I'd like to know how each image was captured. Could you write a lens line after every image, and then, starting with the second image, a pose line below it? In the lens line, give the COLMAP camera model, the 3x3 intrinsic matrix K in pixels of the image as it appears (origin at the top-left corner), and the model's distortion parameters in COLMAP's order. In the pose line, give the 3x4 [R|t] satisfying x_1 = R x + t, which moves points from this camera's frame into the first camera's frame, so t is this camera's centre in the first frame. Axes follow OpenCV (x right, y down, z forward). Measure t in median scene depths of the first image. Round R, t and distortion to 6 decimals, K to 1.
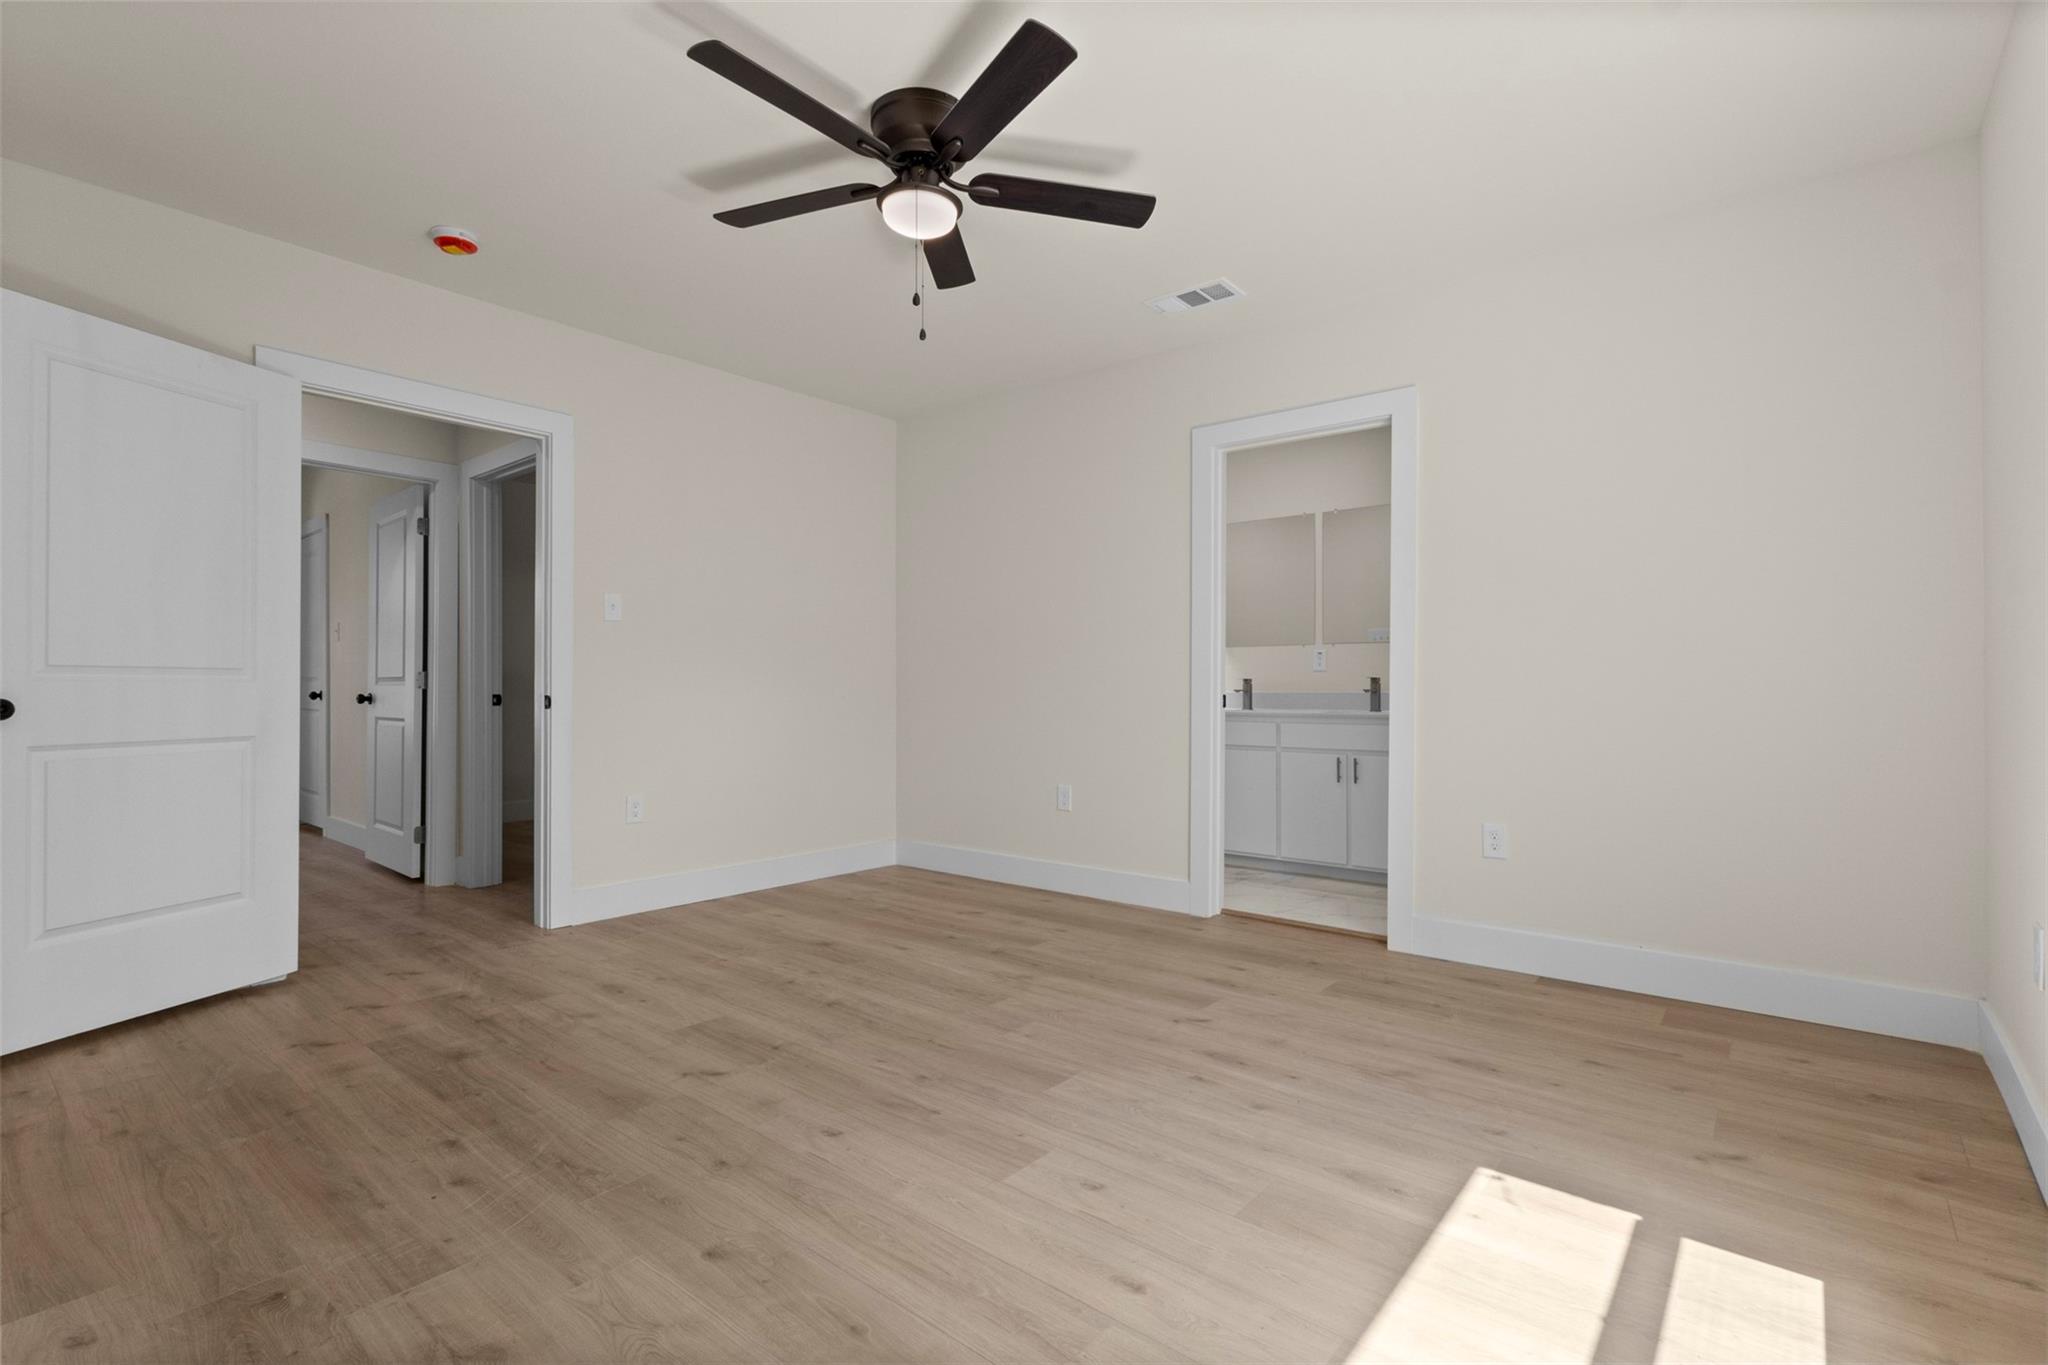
lens RADIAL K [[940.8, 0, 1027.0], [0, 940.8, 682.2], [0, 0, 1]] dist [-0.001519, 0.000376]
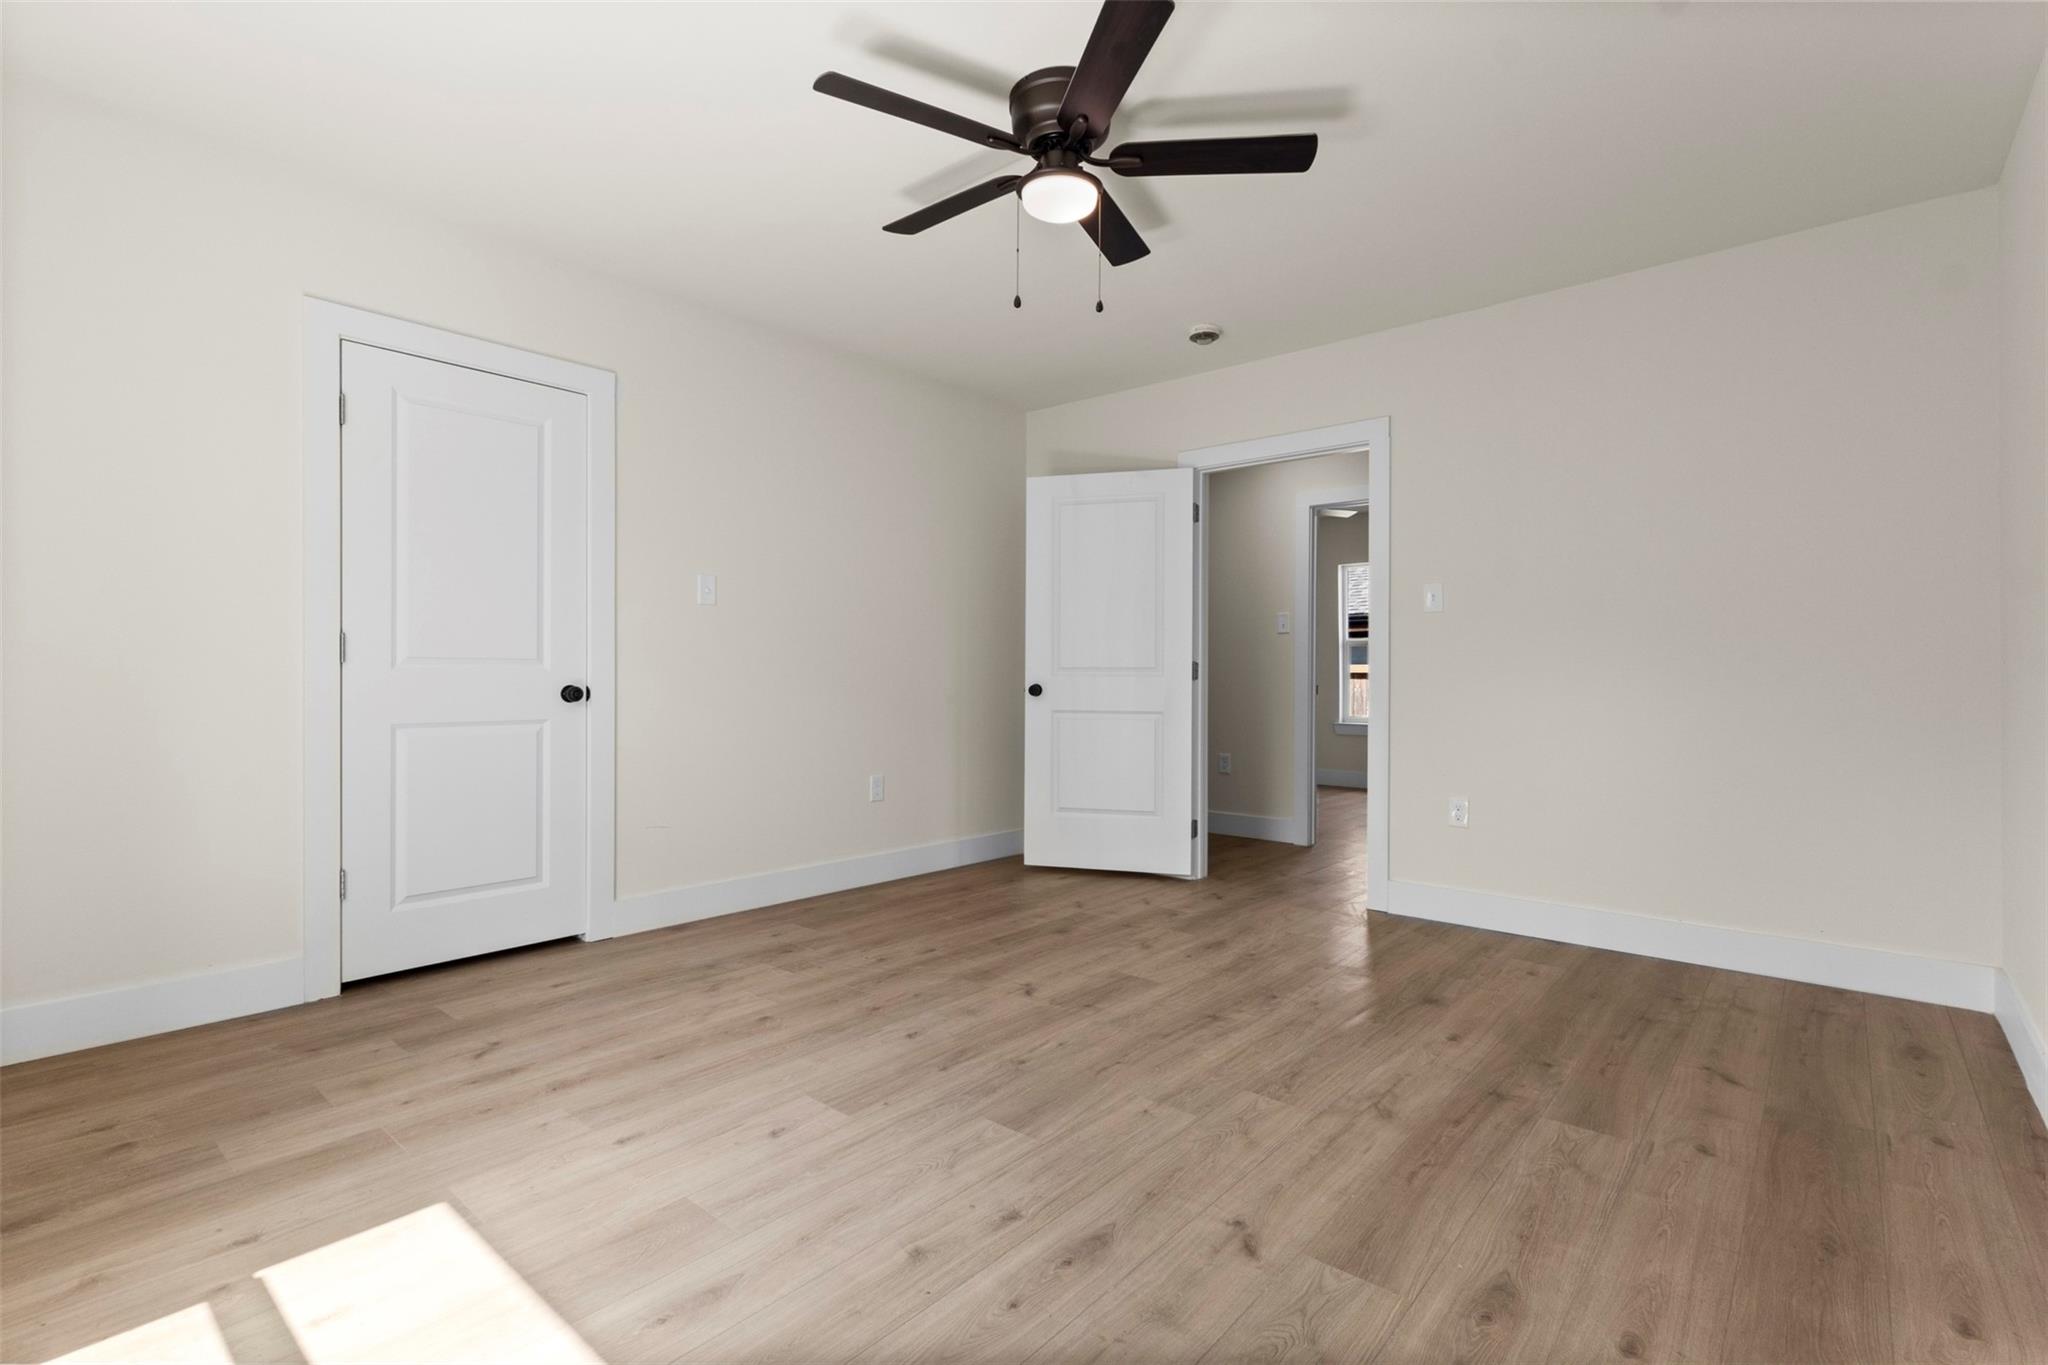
lens RADIAL K [[940.8, 0, 1027.0], [0, 940.8, 682.2], [0, 0, 1]] dist [-0.001519, 0.000376]
pose [[-0.014488, 0.002708, -0.999891, 0.875246], [0.000683, 0.999996, 0.002698, 0.004948], [0.999895, -0.000644, -0.014490, 0.983508]]
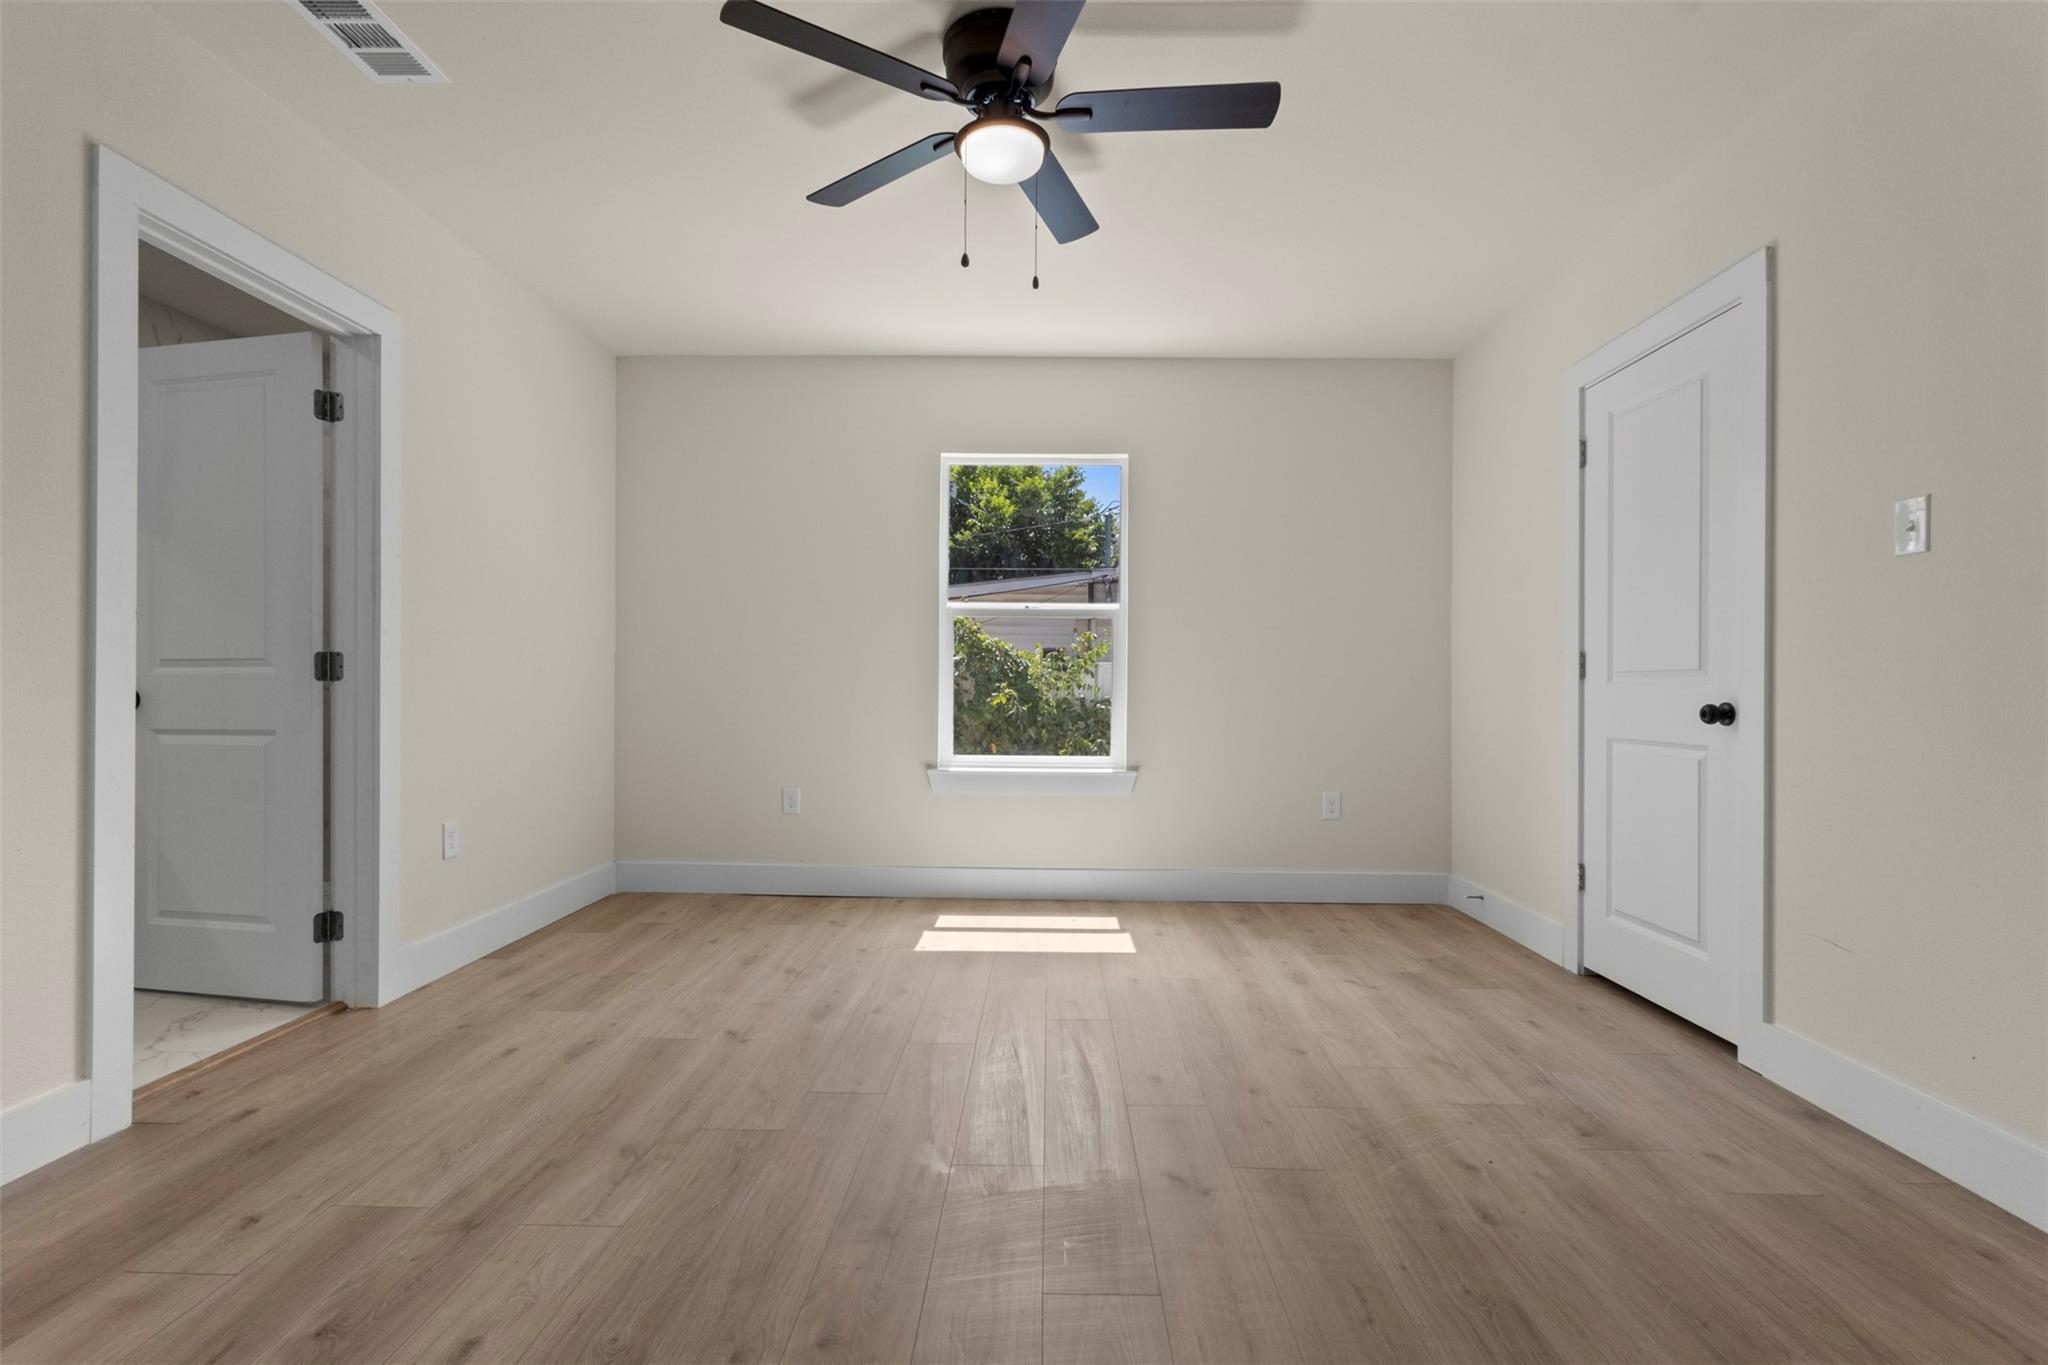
lens RADIAL K [[955.6, 0, 1026.0], [0, 955.6, 690.5], [0, 0, 1]] dist [0.000950, -0.000022]
pose [[-0.619751, -0.011422, 0.784715, -0.849208], [-0.014547, 0.999889, 0.003065, 0.007470], [-0.784663, -0.009515, -0.619849, 1.546764]]
